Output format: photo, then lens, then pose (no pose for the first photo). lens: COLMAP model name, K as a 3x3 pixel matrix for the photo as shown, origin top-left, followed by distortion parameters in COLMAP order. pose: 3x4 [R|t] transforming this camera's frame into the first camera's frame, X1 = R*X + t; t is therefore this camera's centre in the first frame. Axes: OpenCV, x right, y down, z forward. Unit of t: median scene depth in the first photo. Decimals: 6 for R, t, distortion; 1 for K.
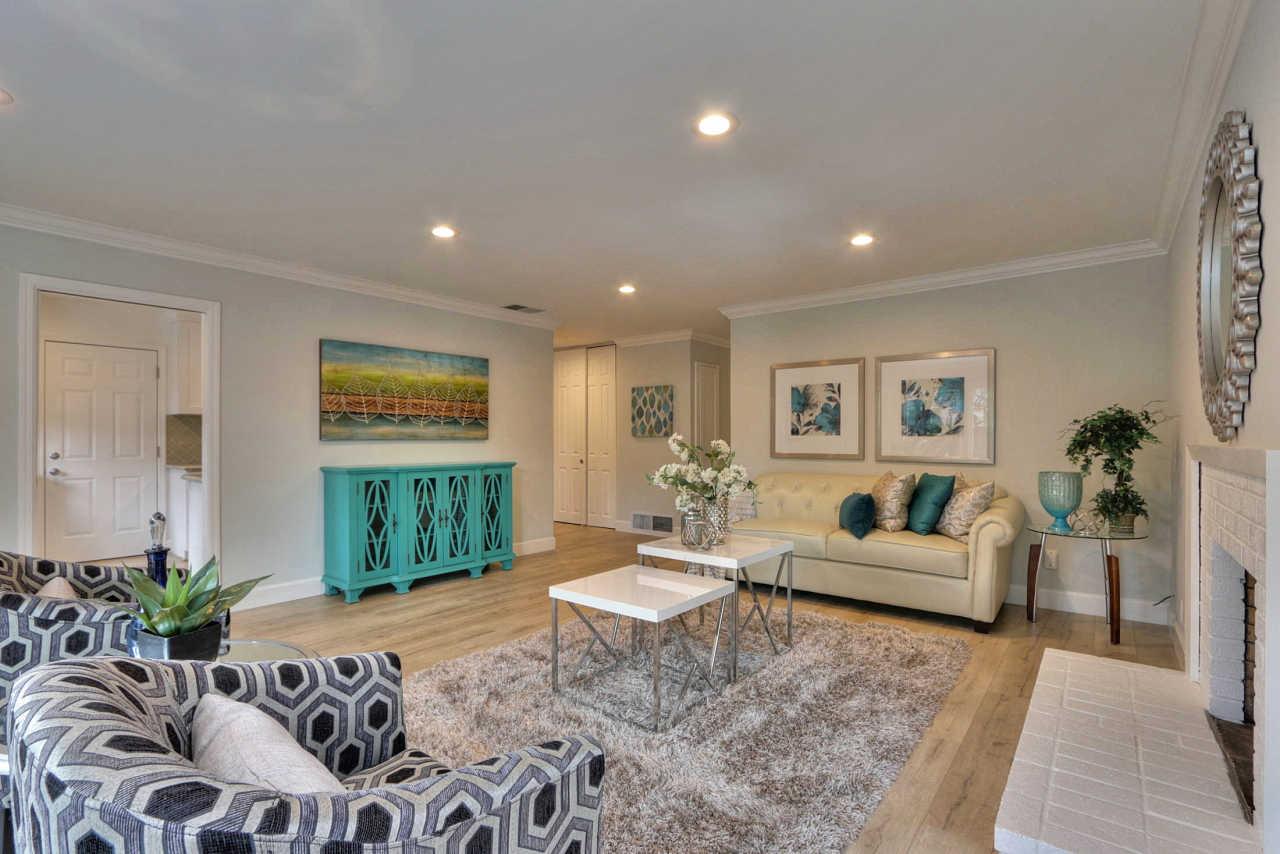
lens RADIAL K [[616.7, 0, 631.9], [0, 616.7, 438.5], [0, 0, 1]] dist [-0.020889, 0.000778]
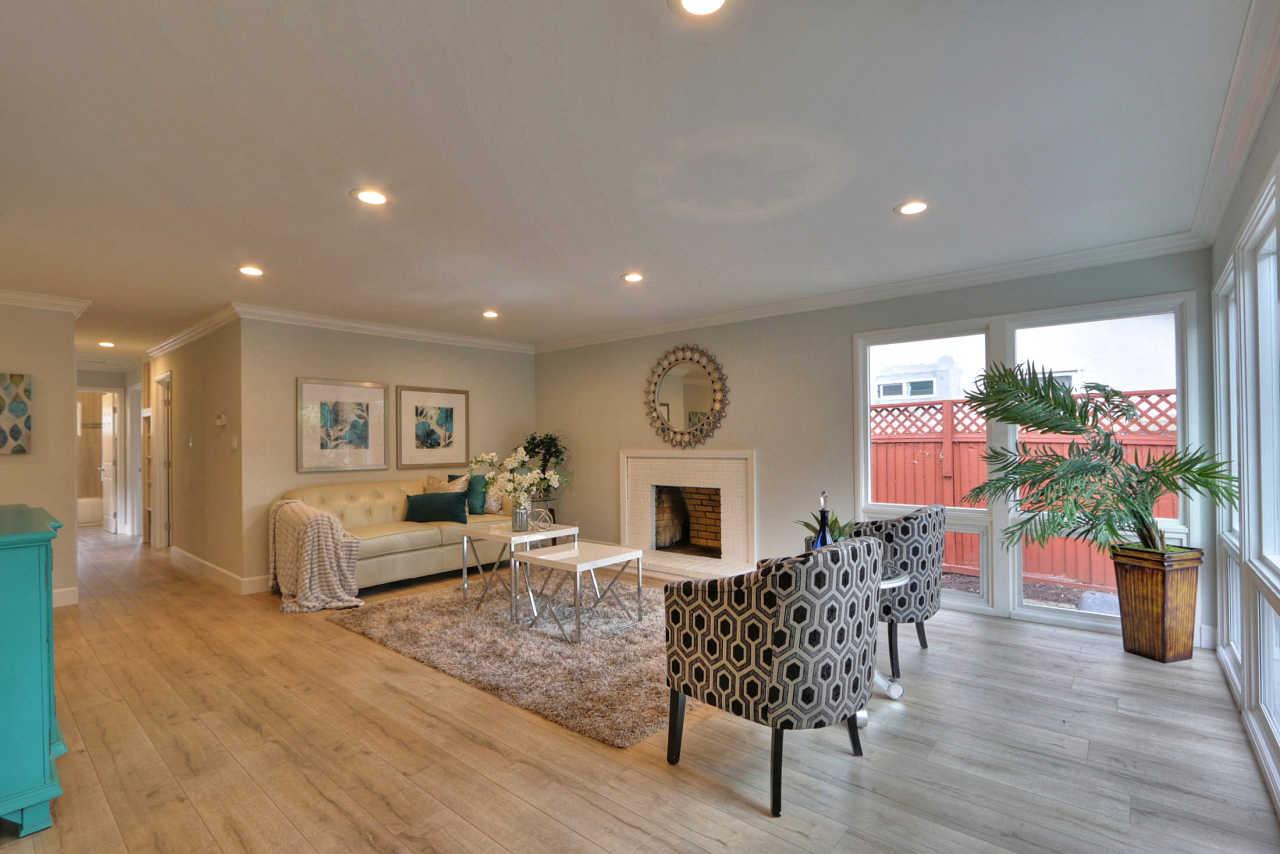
lens RADIAL K [[587.7, 0, 635.3], [0, 587.7, 439.0], [0, 0, 1]] dist [-0.018307, 0.001211]
pose [[0.037013, 0.004356, 0.999305, -0.785185], [0.008259, 0.999955, -0.004664, -0.014778], [-0.999281, 0.008426, 0.036976, 0.479600]]
